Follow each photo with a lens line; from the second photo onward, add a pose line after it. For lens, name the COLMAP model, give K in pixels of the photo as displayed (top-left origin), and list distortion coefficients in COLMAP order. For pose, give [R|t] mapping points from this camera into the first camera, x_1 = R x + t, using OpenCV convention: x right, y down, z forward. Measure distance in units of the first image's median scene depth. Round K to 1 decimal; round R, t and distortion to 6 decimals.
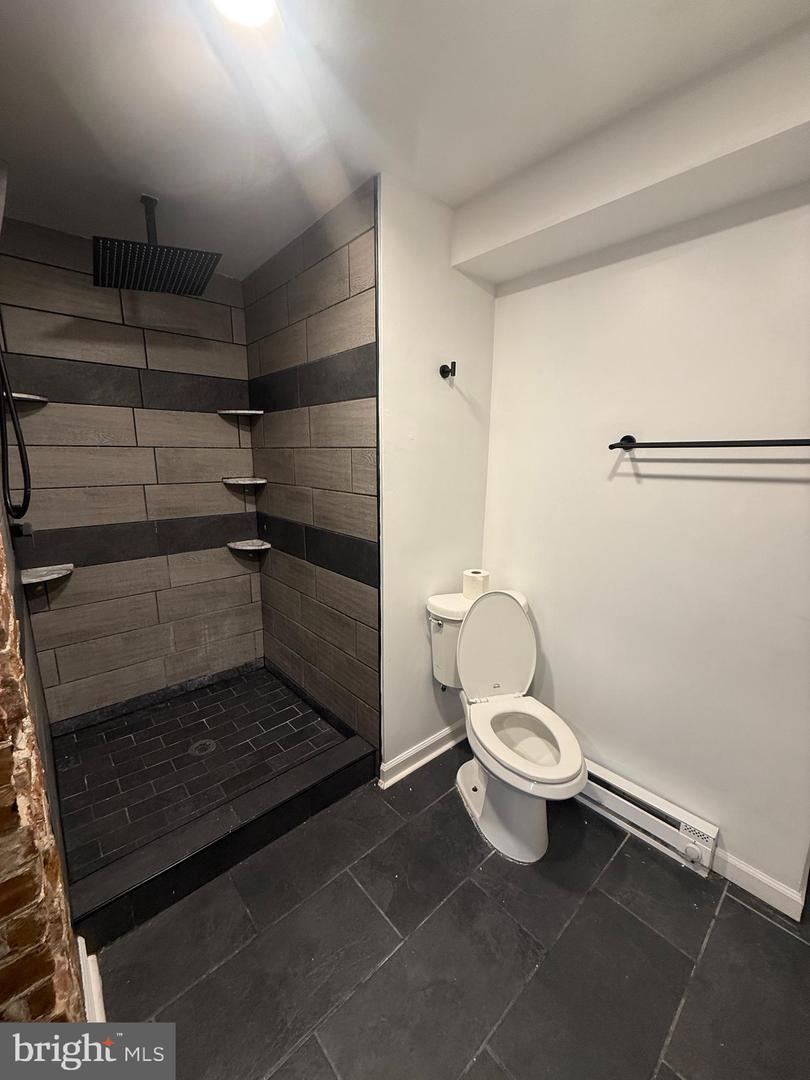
lens RADIAL K [[430.3, 0, 406.0], [0, 430.3, 539.8], [0, 0, 1]] dist [0.001058, 0.000314]
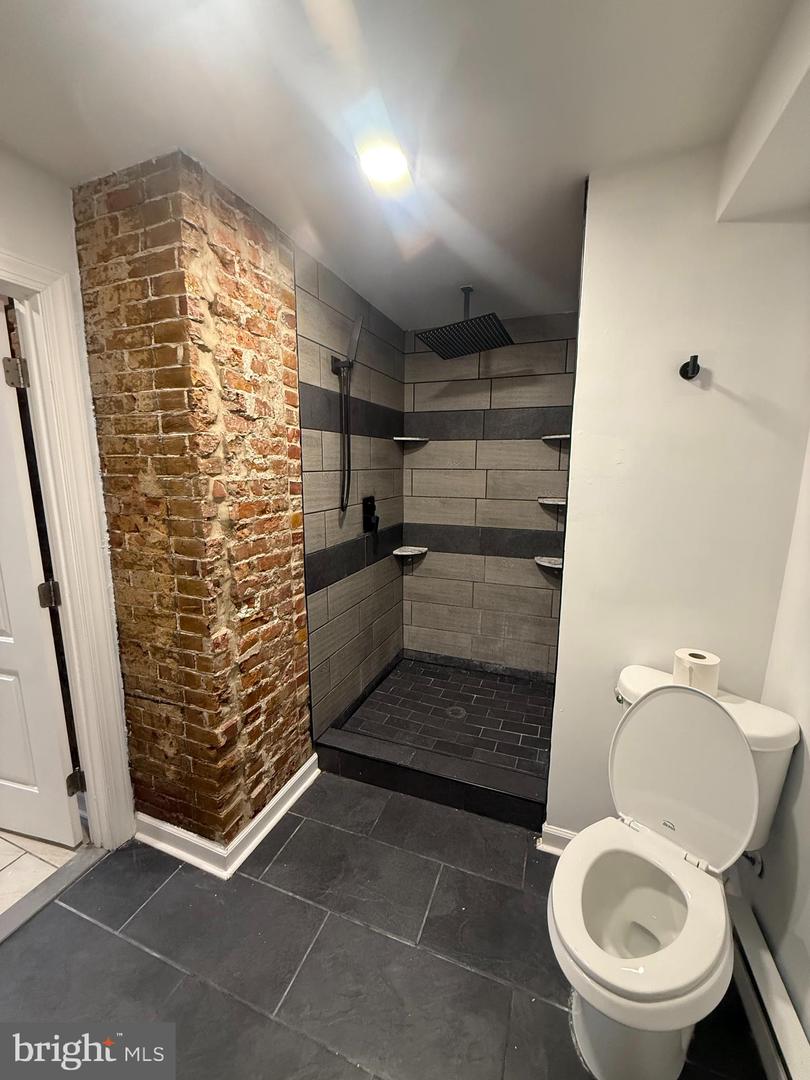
lens RADIAL K [[430.3, 0, 406.0], [0, 430.3, 539.8], [0, 0, 1]] dist [0.001058, 0.000314]
pose [[0.458052, 0.146580, -0.876757, 0.460665], [-0.180313, 0.981128, 0.069827, -0.060236], [0.870446, 0.126106, 0.475838, 0.223323]]
